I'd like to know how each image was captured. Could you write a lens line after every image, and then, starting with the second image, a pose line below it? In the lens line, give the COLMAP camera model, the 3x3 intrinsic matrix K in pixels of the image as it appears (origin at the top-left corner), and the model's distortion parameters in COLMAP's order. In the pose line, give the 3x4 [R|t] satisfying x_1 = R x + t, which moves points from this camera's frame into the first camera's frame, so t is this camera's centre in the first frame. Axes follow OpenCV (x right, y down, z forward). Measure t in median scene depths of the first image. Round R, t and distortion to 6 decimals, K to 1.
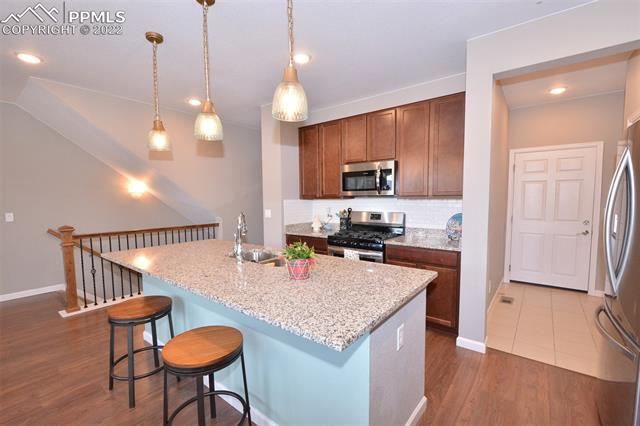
lens RADIAL K [[283.2, 0, 317.2], [0, 283.2, 216.1], [0, 0, 1]] dist [0.002288, -0.003768]
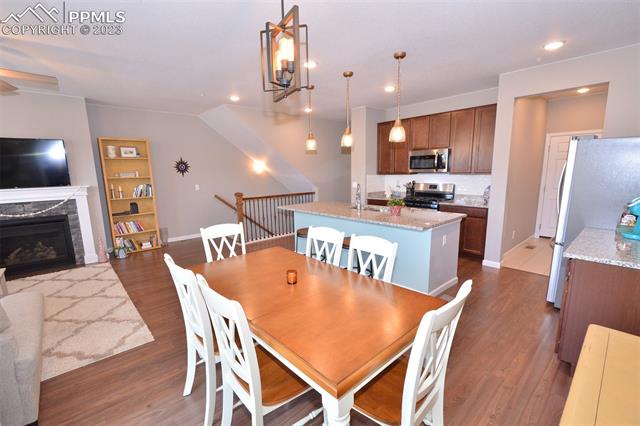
lens RADIAL K [[283.2, 0, 316.7], [0, 283.2, 217.4], [0, 0, 1]] dist [0.002288, -0.003768]
pose [[0.985037, 0.018642, -0.171334, -0.124542], [-0.000565, 0.994476, 0.104958, 0.006042], [0.172344, -0.103291, 0.979606, -0.520557]]
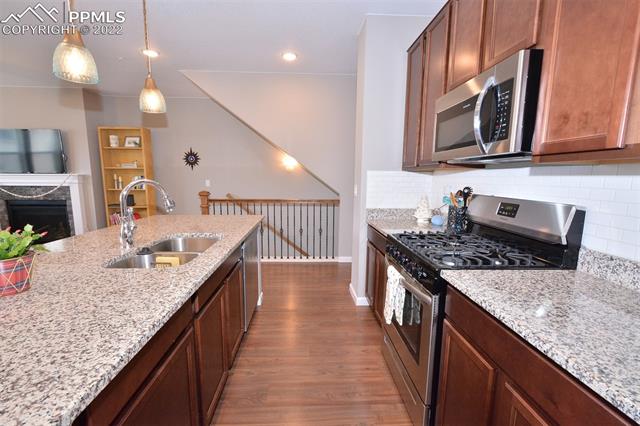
lens RADIAL K [[283.2, 0, 322.3], [0, 283.2, 212.8], [0, 0, 1]] dist [0.002288, -0.003768]
pose [[0.652462, 0.111347, -0.749596, 0.337852], [-0.064666, 0.993719, 0.091324, -0.014172], [0.755057, -0.011112, 0.655565, 0.511544]]
